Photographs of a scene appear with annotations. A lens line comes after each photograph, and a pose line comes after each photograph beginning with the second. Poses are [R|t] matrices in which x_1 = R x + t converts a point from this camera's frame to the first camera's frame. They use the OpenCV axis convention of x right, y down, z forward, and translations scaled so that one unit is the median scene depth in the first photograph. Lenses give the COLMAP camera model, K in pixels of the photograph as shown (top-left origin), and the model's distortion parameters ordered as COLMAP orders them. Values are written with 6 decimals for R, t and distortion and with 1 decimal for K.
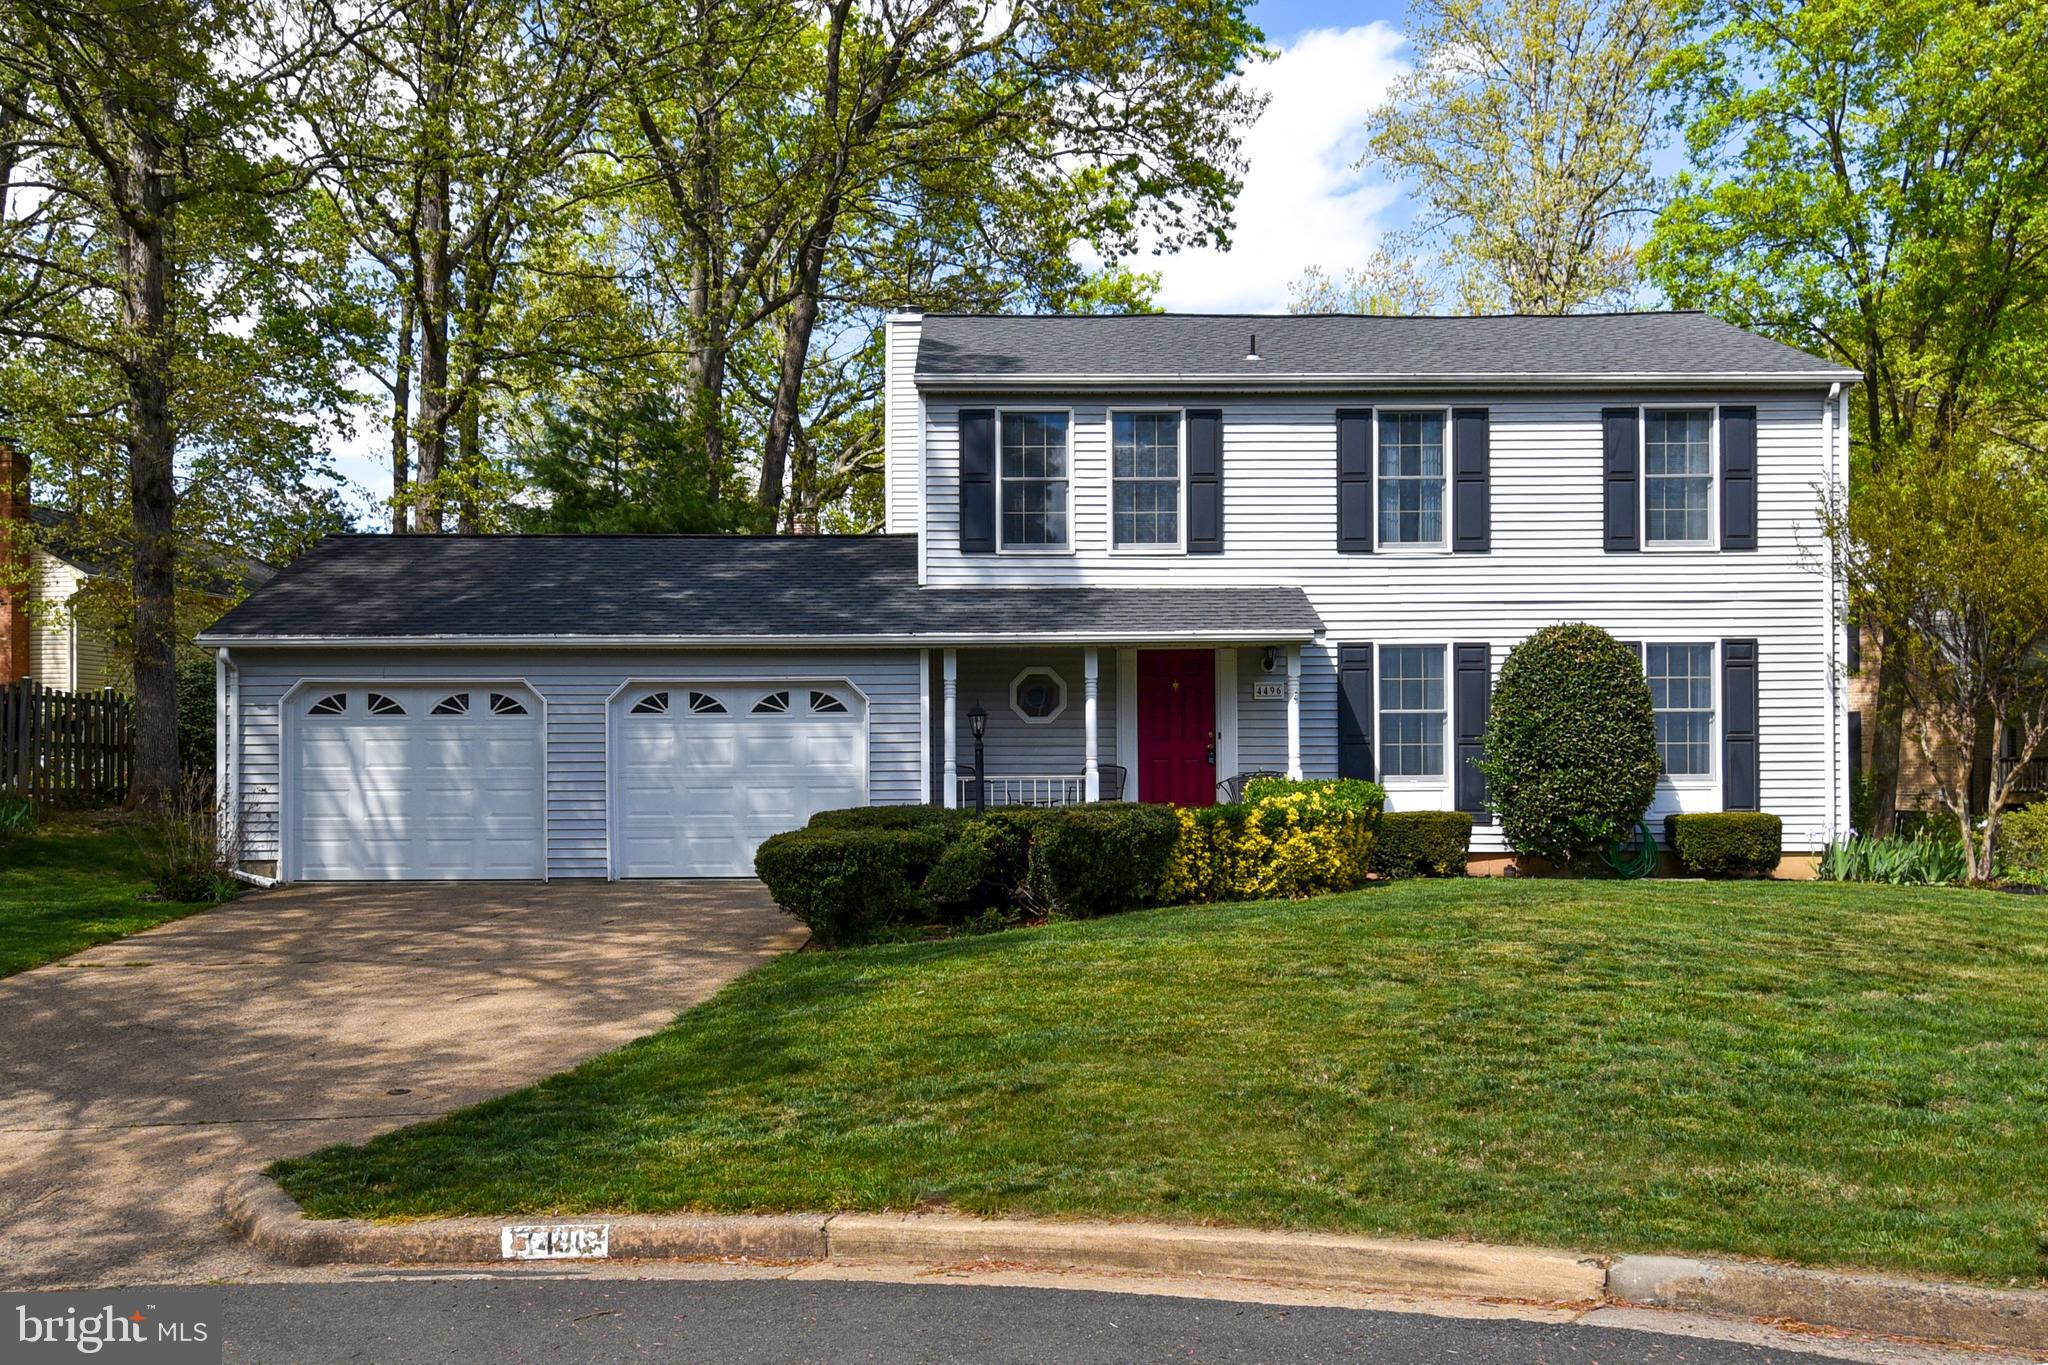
lens RADIAL K [[1648.5, 0, 1025.8], [0, 1648.5, 708.8], [0, 0, 1]] dist [0.070666, -0.005216]
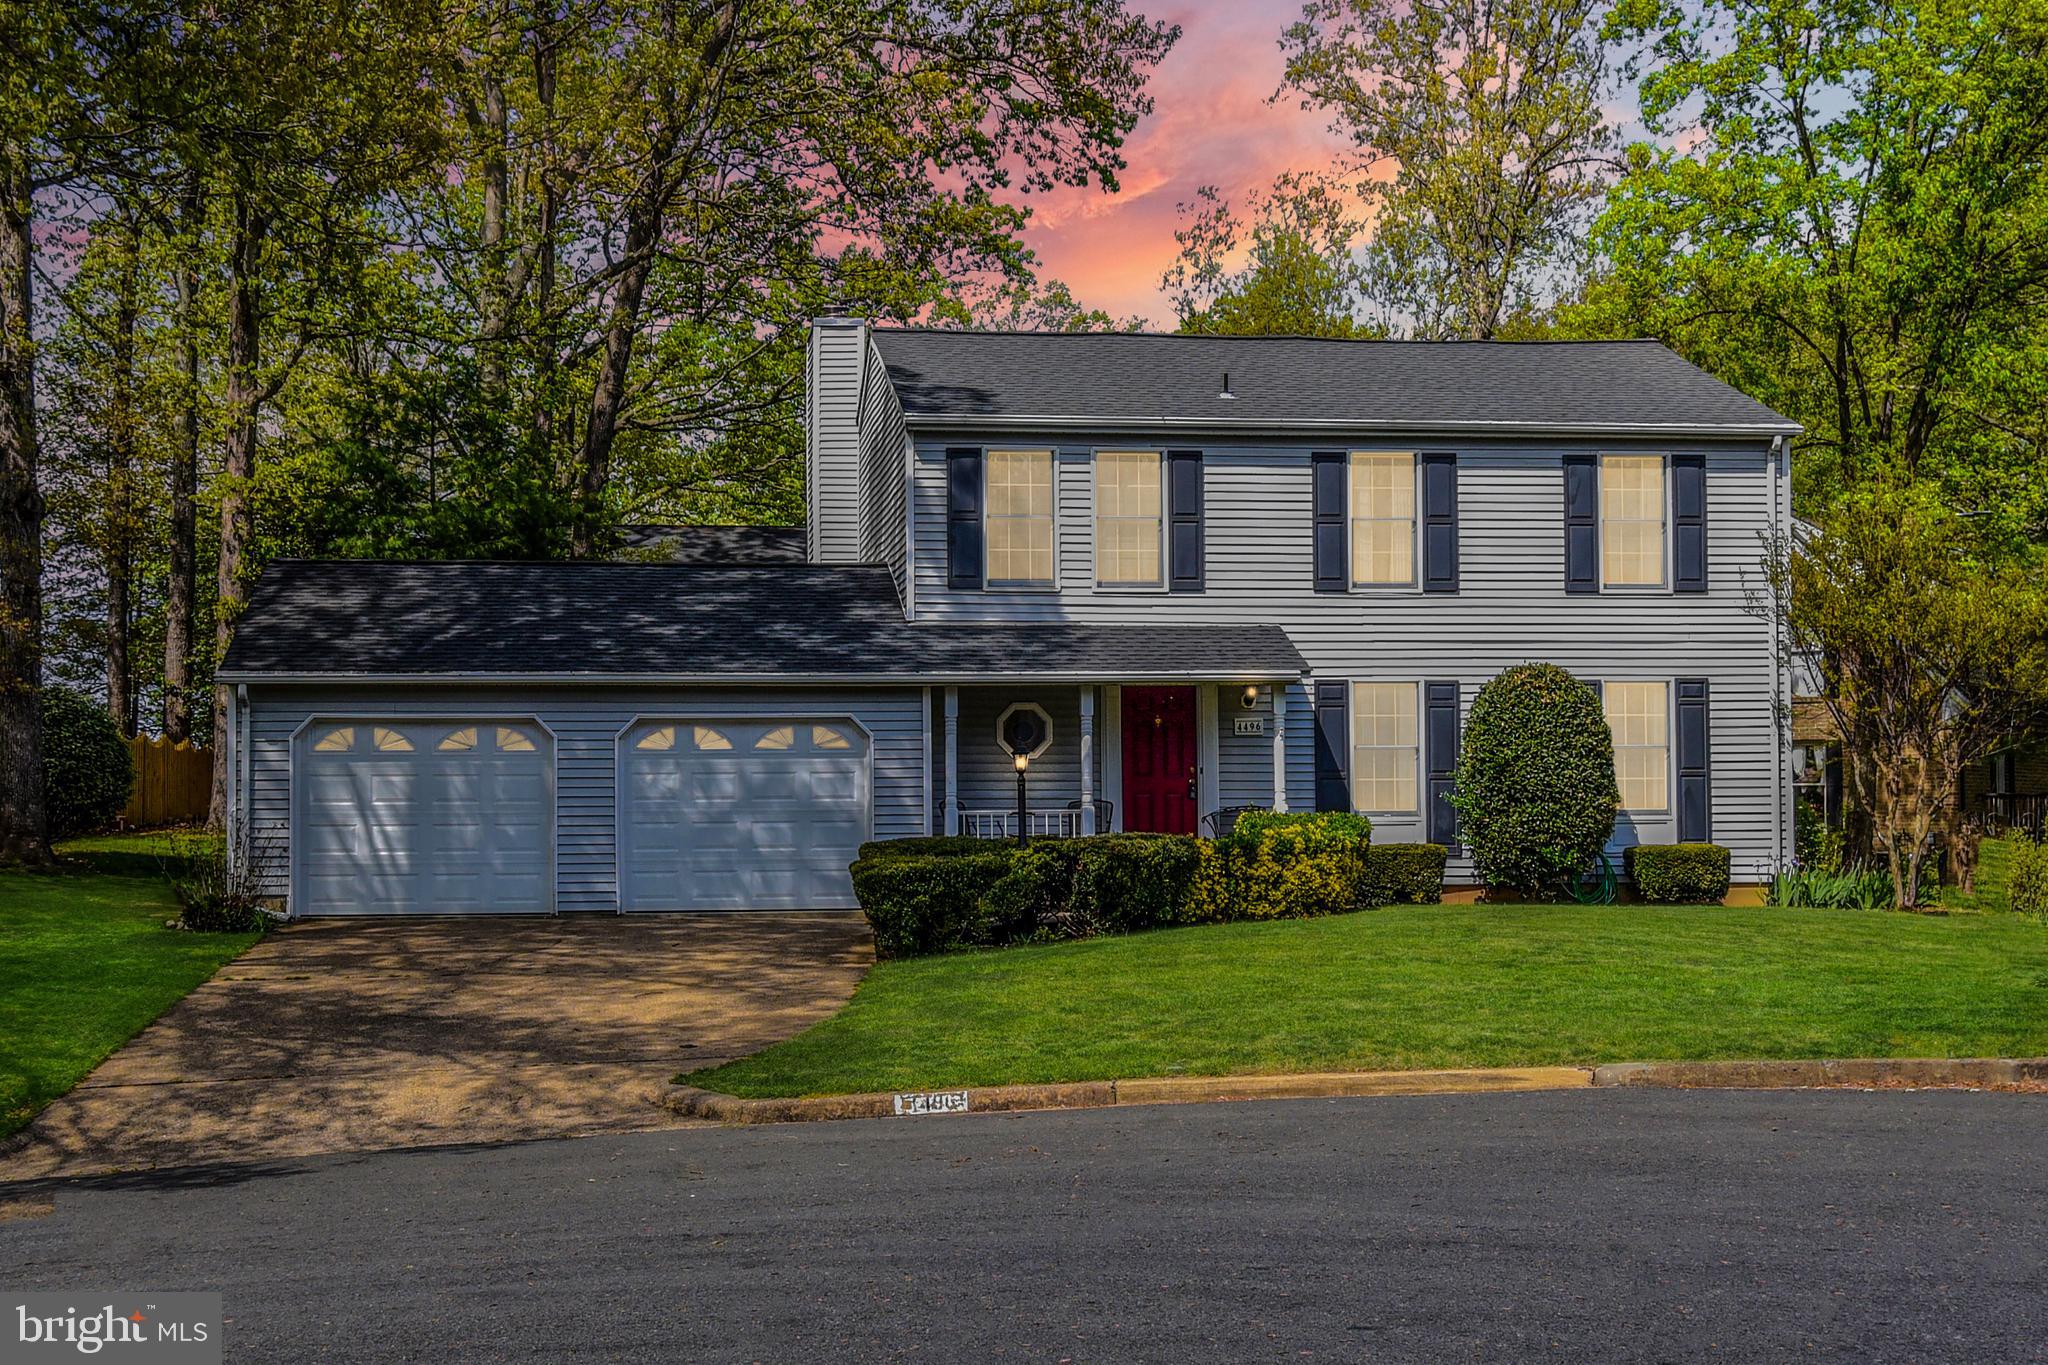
lens RADIAL K [[2090.7, 0, 1024.0], [0, 2090.7, 682.5], [0, 0, 1]] dist [0.083706, 0.007348]
pose [[0.995930, 0.004399, 0.090018, -0.110762], [-0.002303, 0.999724, -0.023366, -0.007905], [-0.090096, 0.023064, 0.995666, -0.284646]]
